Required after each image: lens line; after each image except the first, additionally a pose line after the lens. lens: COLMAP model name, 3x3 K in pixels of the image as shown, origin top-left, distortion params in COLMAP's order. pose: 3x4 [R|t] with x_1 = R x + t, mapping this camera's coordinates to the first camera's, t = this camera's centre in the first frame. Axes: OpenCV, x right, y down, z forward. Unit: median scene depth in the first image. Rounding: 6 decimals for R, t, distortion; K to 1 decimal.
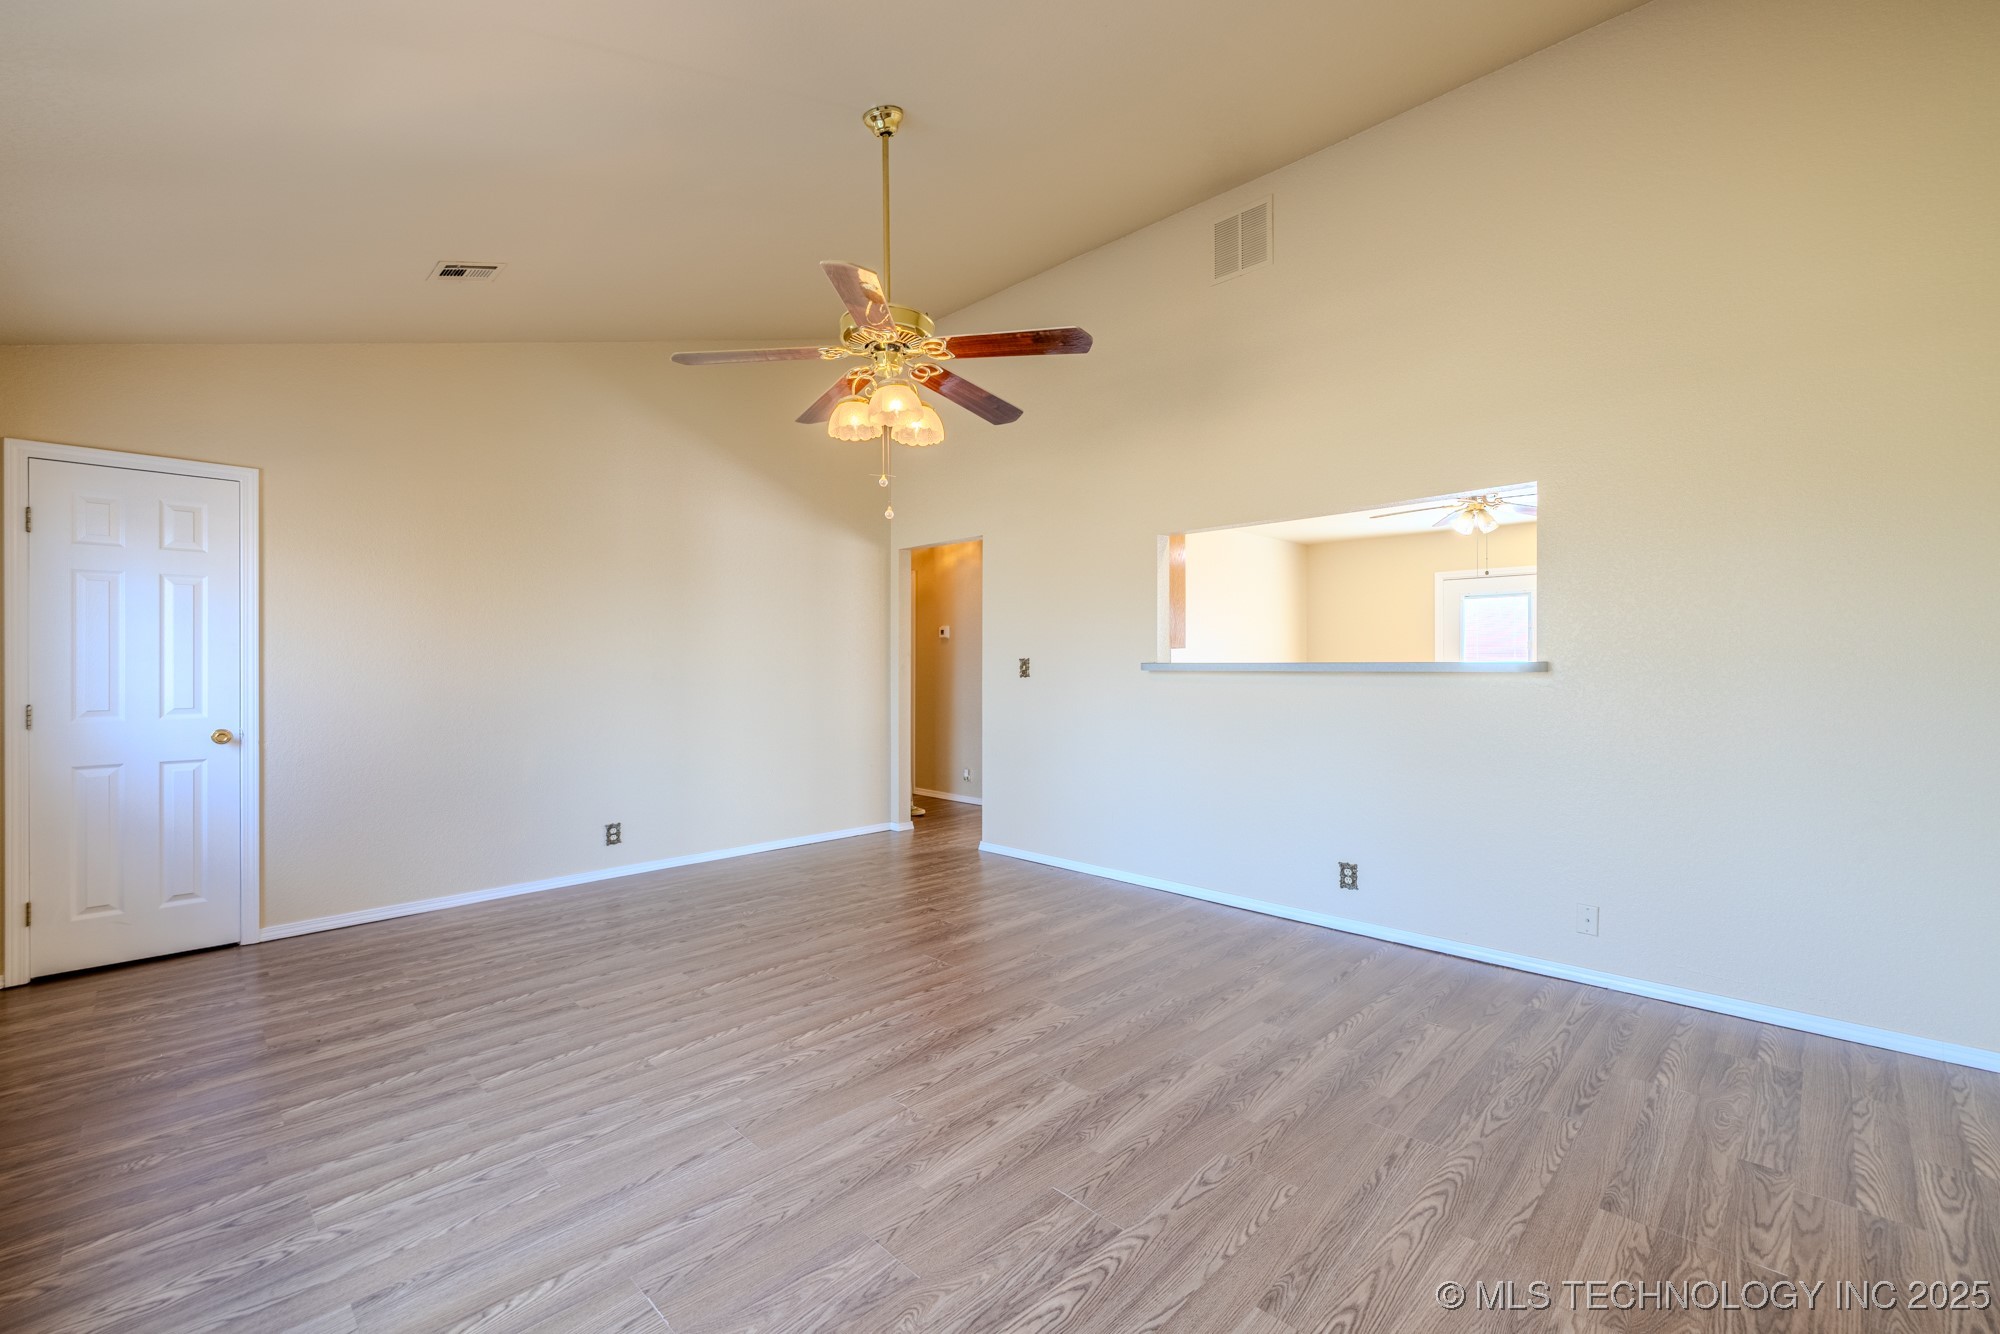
lens RADIAL K [[839.4, 0, 991.3], [0, 839.4, 665.0], [0, 0, 1]] dist [0.000612, 0.000561]
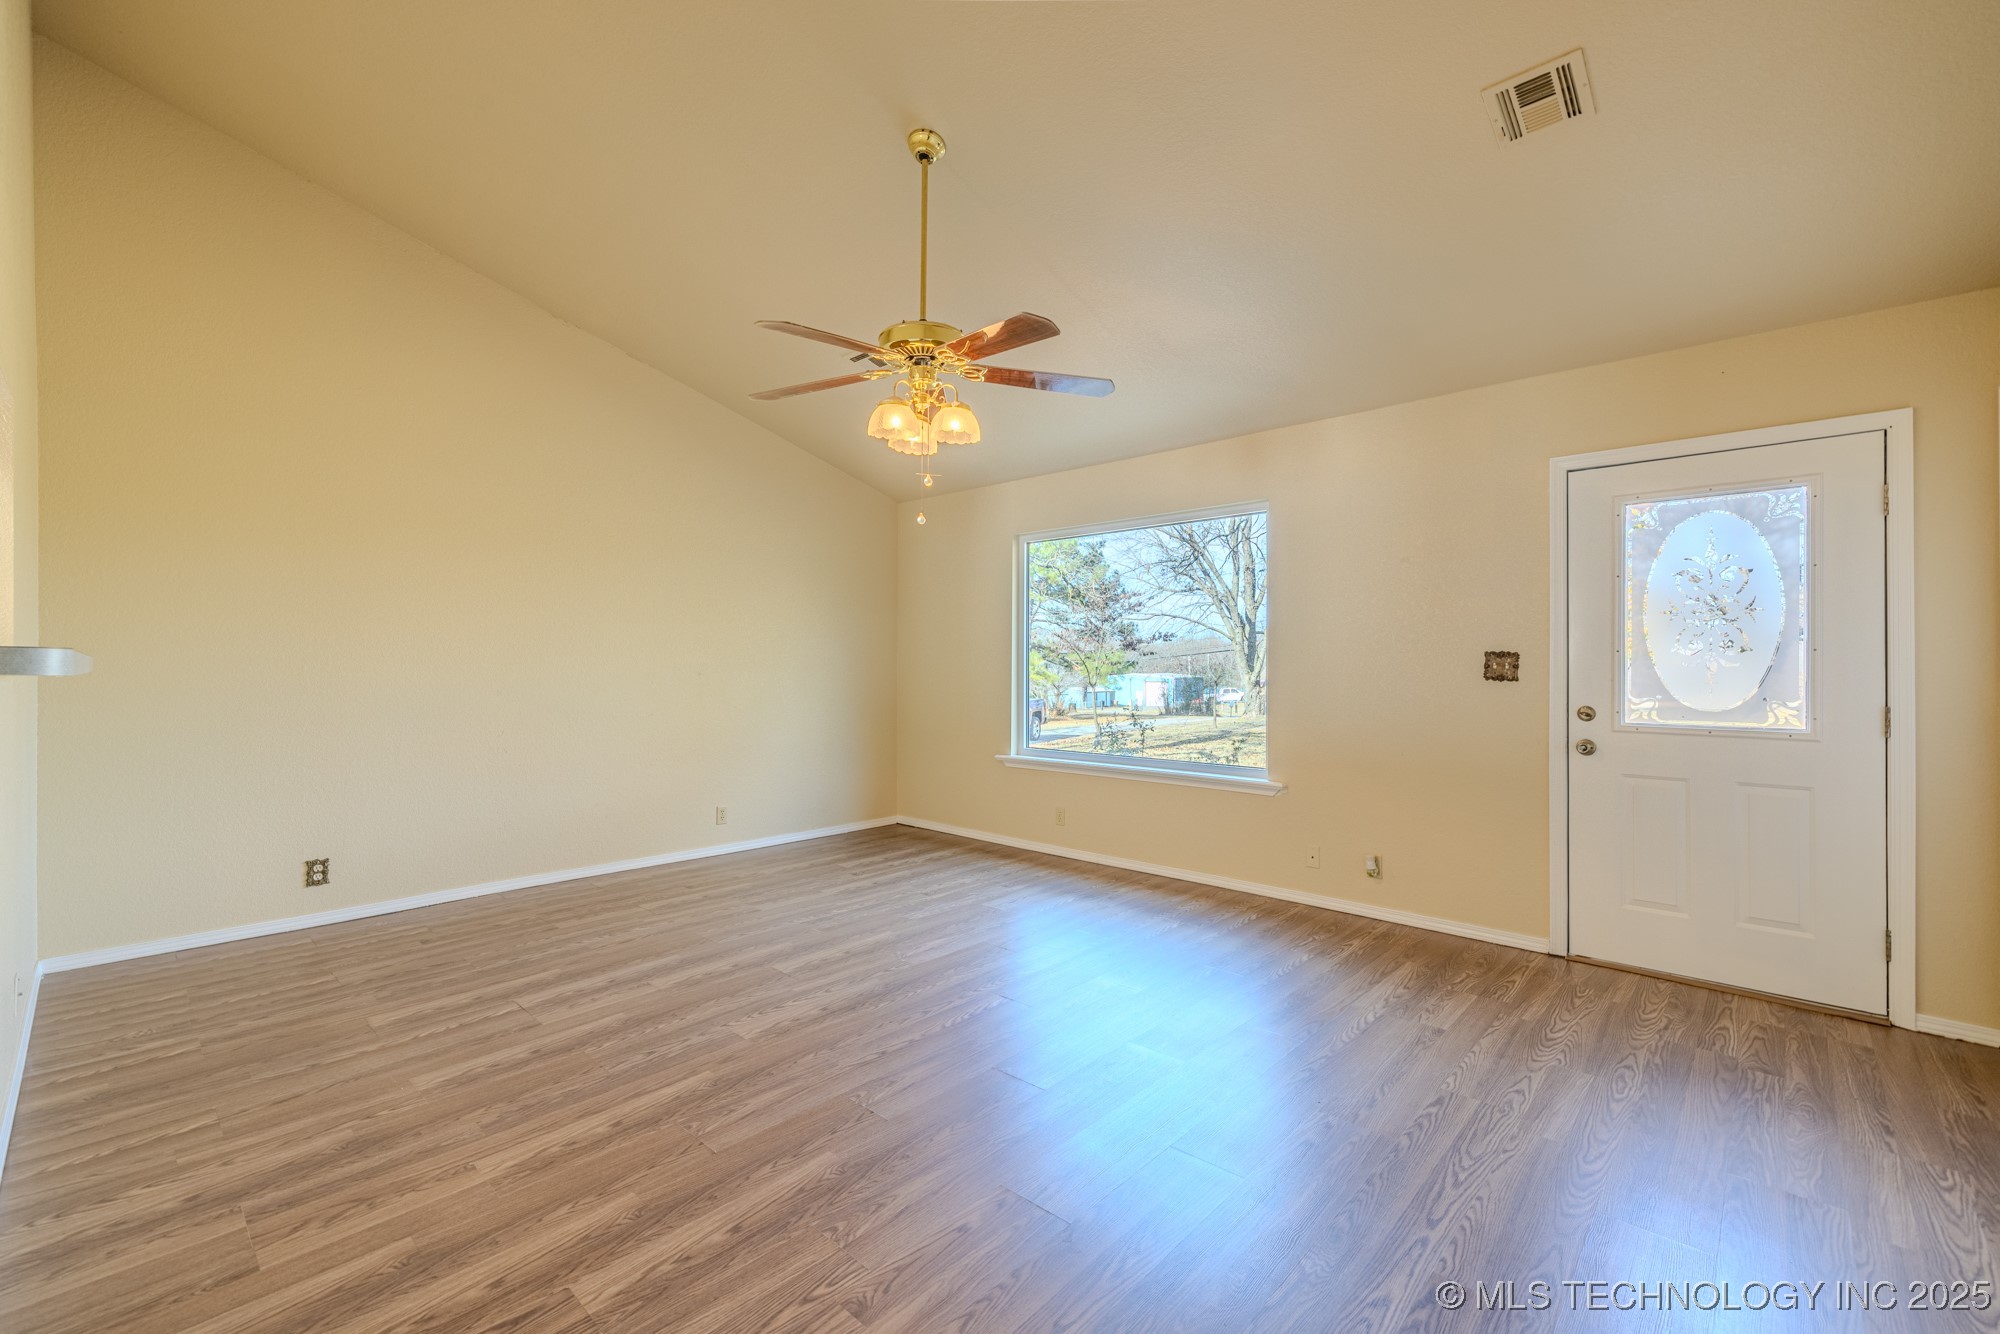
lens RADIAL K [[839.4, 0, 991.3], [0, 839.4, 665.0], [0, 0, 1]] dist [0.000612, 0.000561]
pose [[-0.999507, 0.000594, -0.031405, -0.159436], [0.000592, 1.000000, 0.000067, 0.003967], [0.031405, 0.000048, -0.999507, 1.855368]]
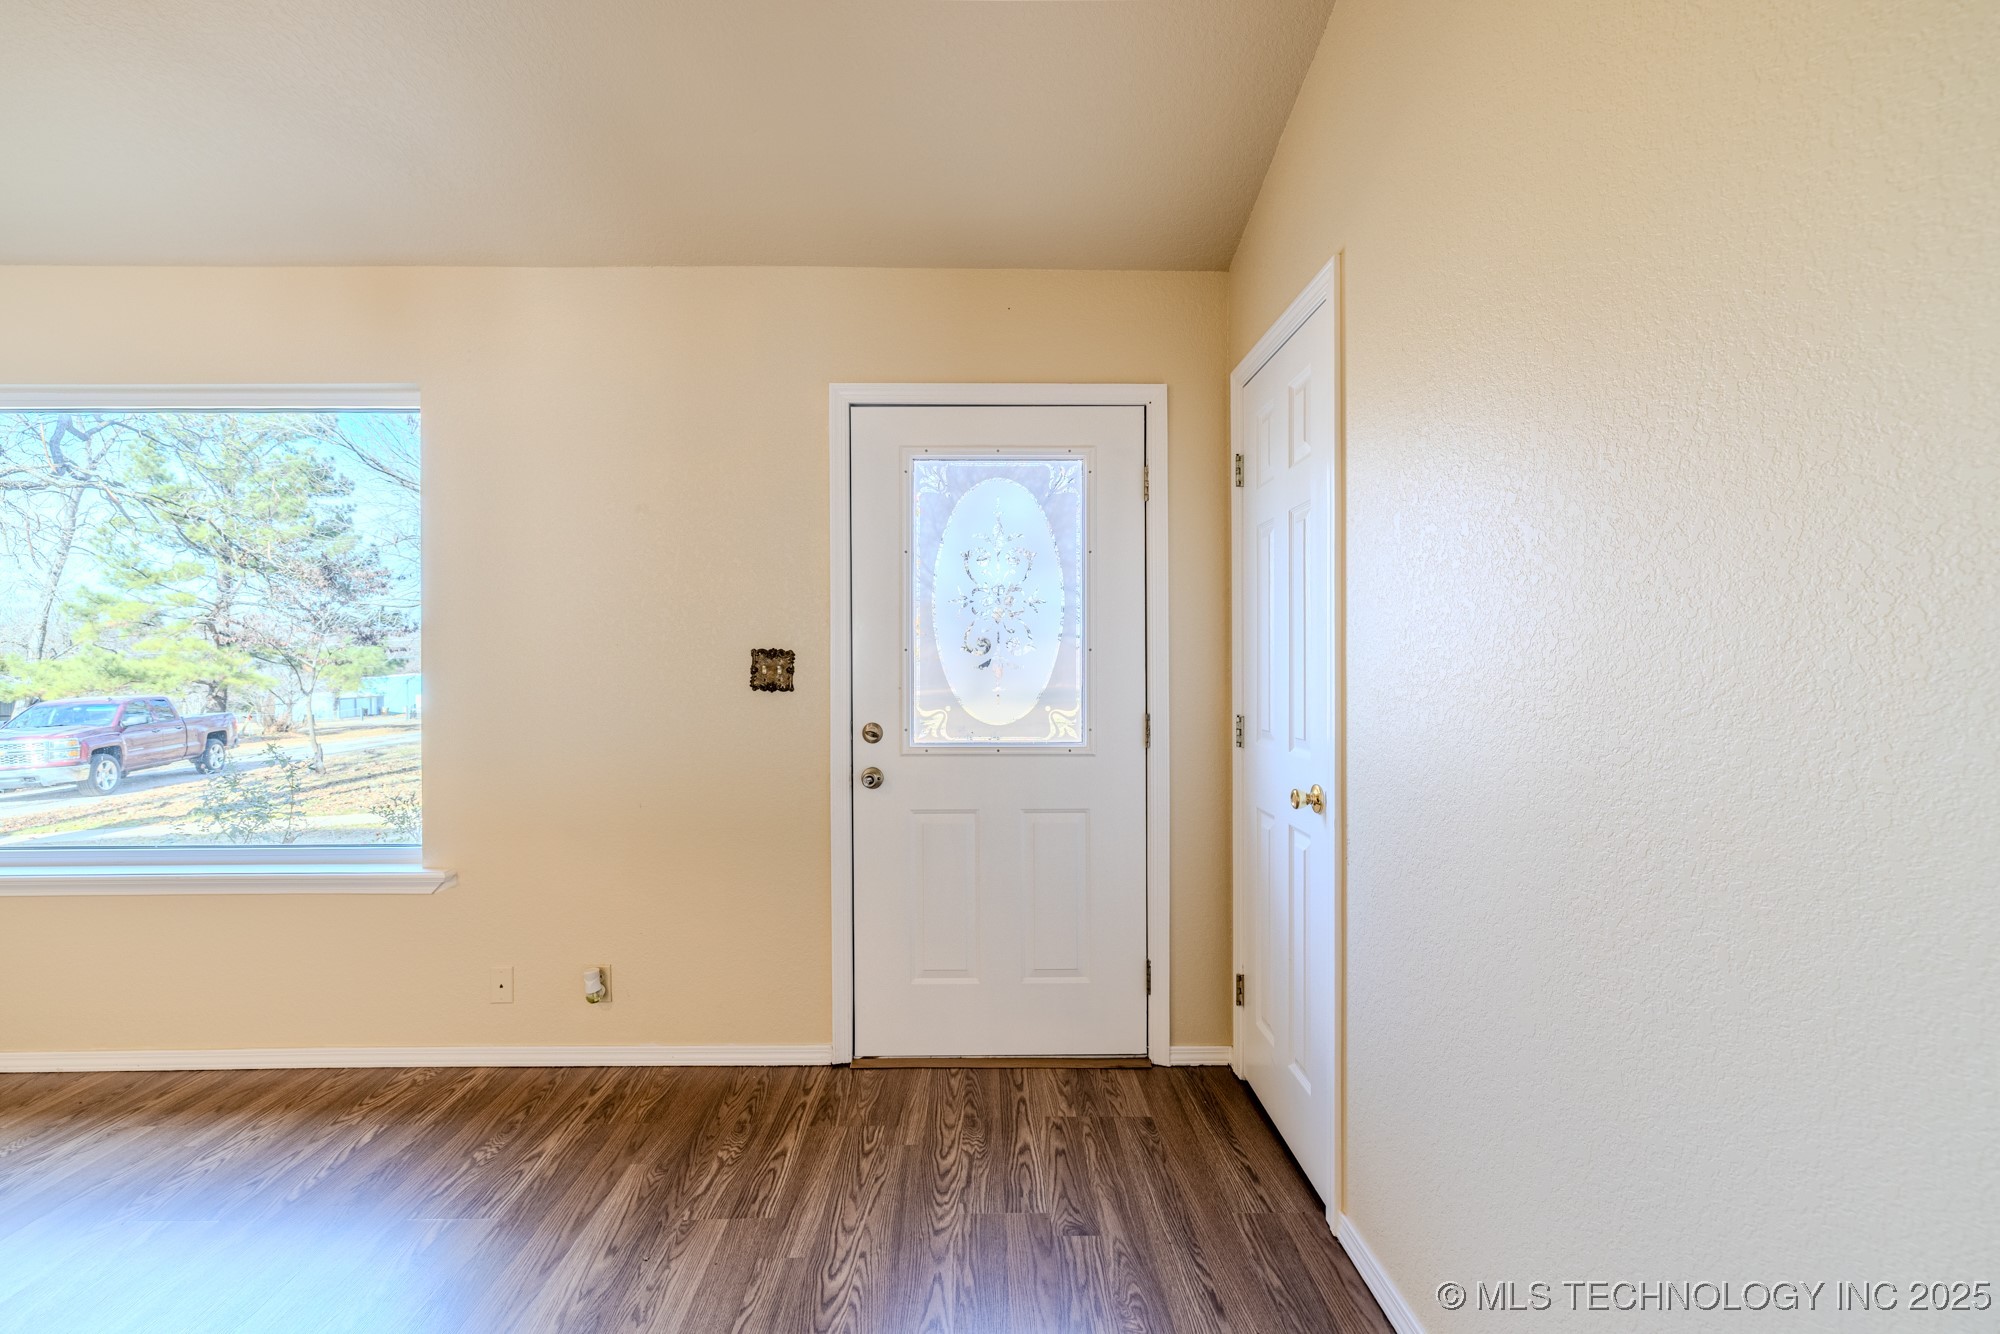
lens RADIAL K [[840.1, 0, 995.4], [0, 840.1, 666.9], [0, 0, 1]] dist [-0.000671, -0.000124]
pose [[-0.696219, 0.008030, -0.717785, -0.469750], [0.003799, 0.999965, 0.007502, -0.002588], [0.717819, 0.002496, -0.696225, 1.435415]]
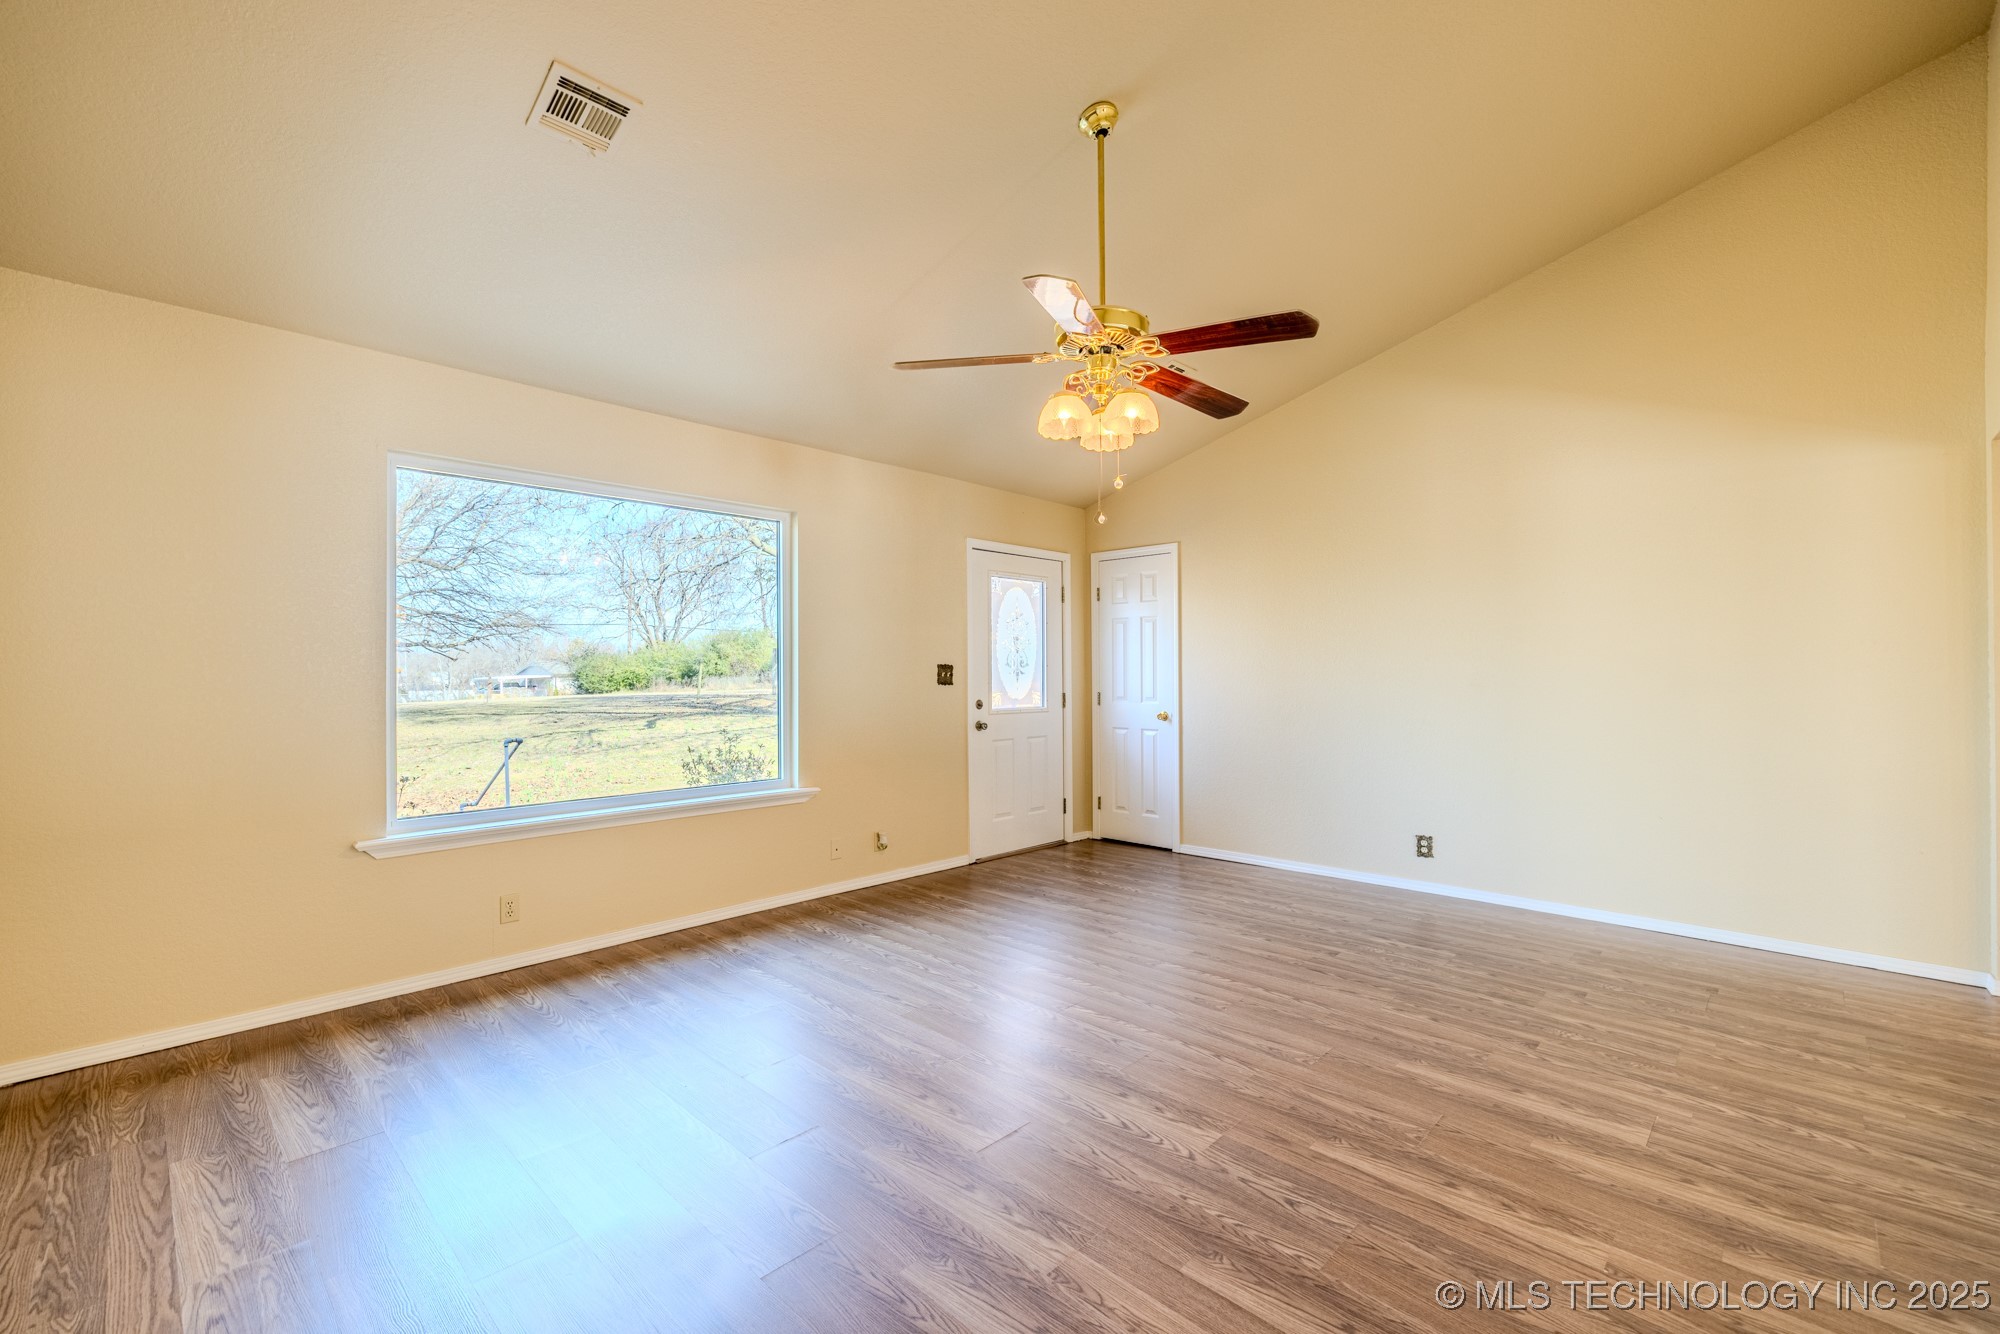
lens RADIAL K [[840.1, 0, 995.4], [0, 840.1, 666.9], [0, 0, 1]] dist [-0.000671, -0.000124]
pose [[0.014674, -0.005768, -0.999876, 0.776501], [0.004797, 0.999972, -0.005698, 0.000291], [0.999881, -0.004713, 0.014701, 0.775138]]
